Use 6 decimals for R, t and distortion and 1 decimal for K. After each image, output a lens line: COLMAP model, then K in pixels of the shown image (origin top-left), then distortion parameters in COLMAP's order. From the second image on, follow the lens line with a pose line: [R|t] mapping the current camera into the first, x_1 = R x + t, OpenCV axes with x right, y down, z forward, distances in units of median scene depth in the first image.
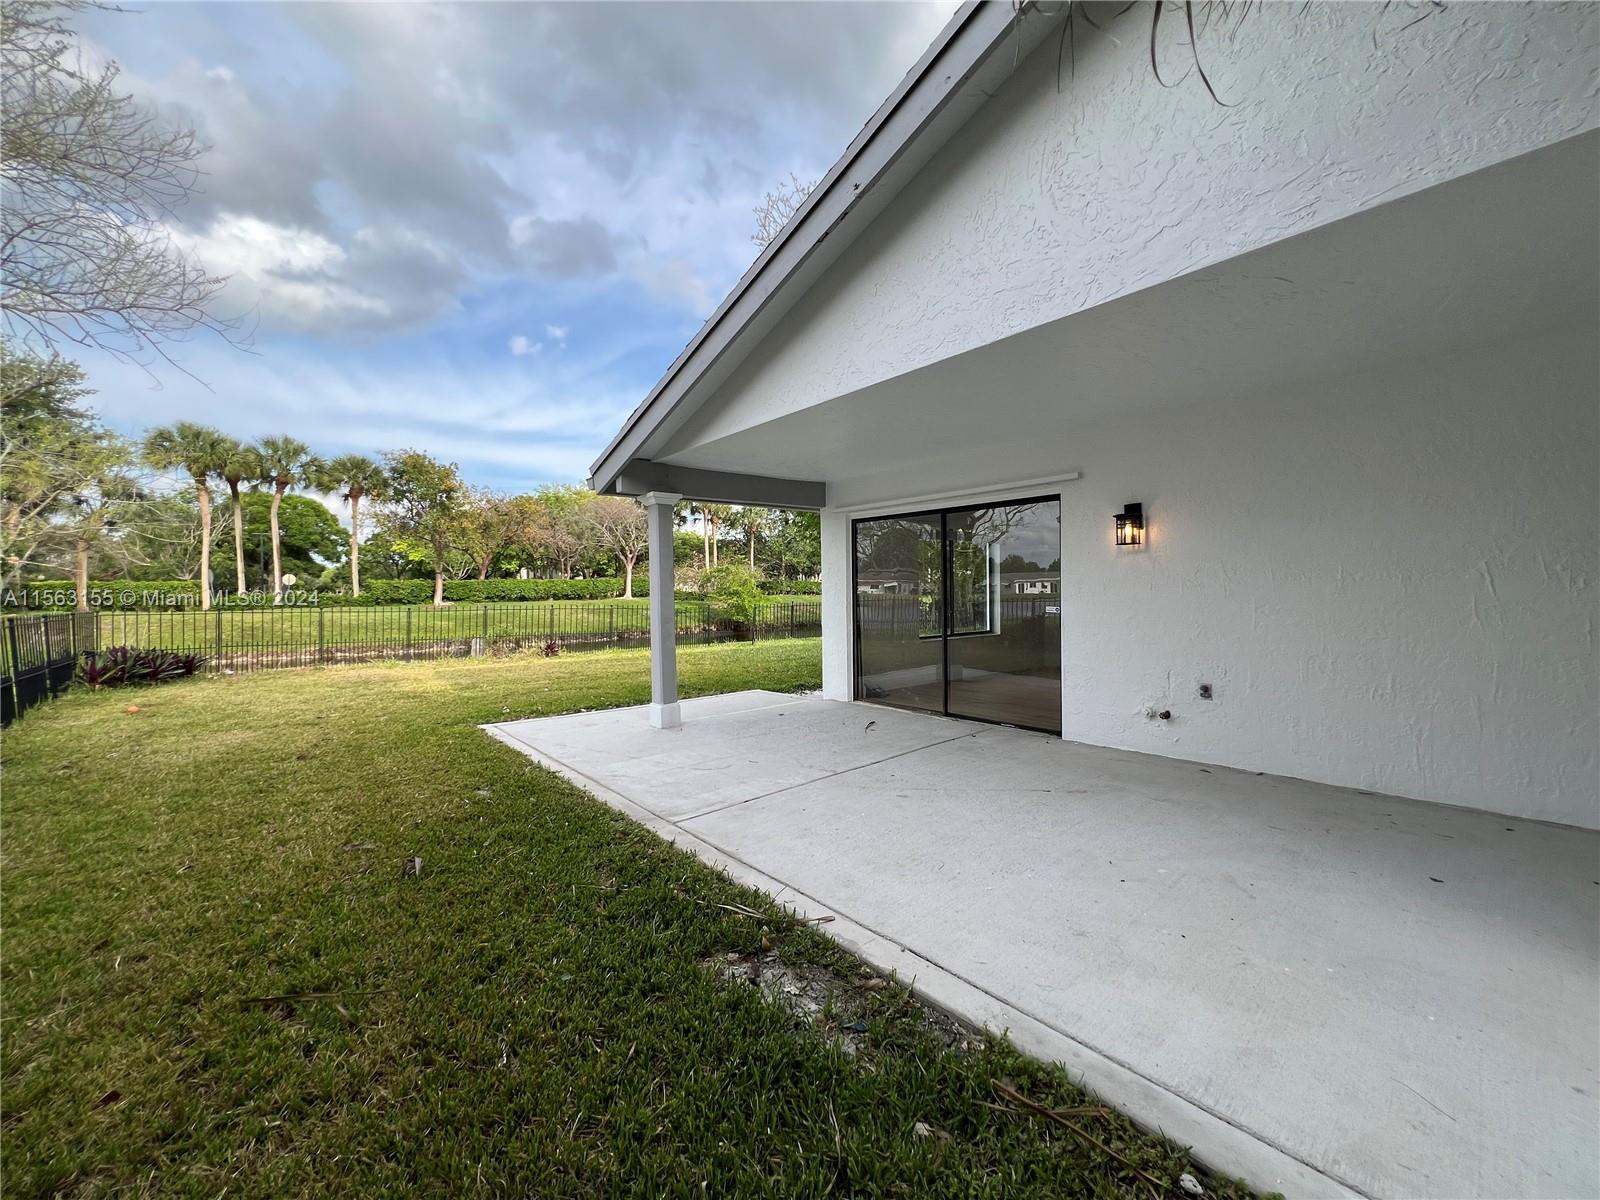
lens RADIAL K [[641.2, 0, 801.5], [0, 641.2, 597.0], [0, 0, 1]] dist [-0.001596, 0.000517]
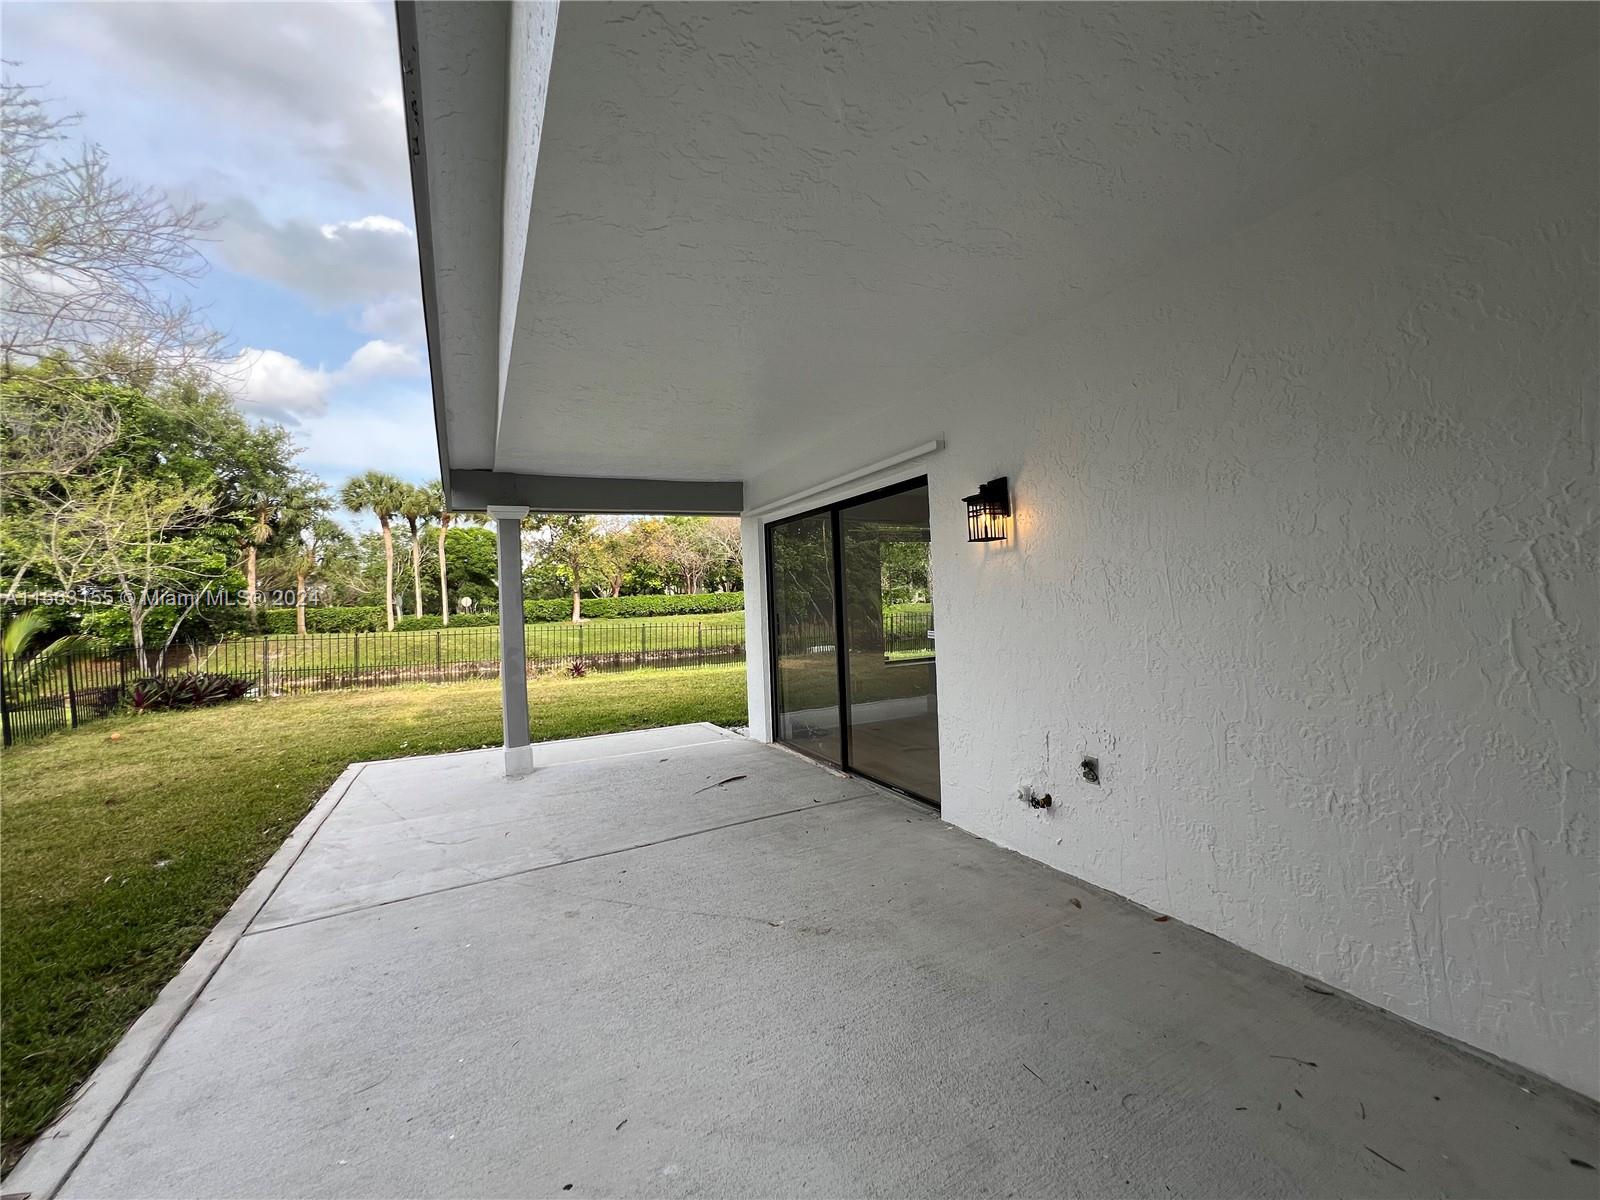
lens RADIAL K [[641.2, 0, 800.1], [0, 641.2, 596.5], [0, 0, 1]] dist [-0.001596, 0.000517]
pose [[0.971934, -0.028333, -0.233540, 0.451303], [0.024865, 0.999533, -0.017777, -0.015706], [0.233935, 0.011471, 0.972185, 0.288644]]
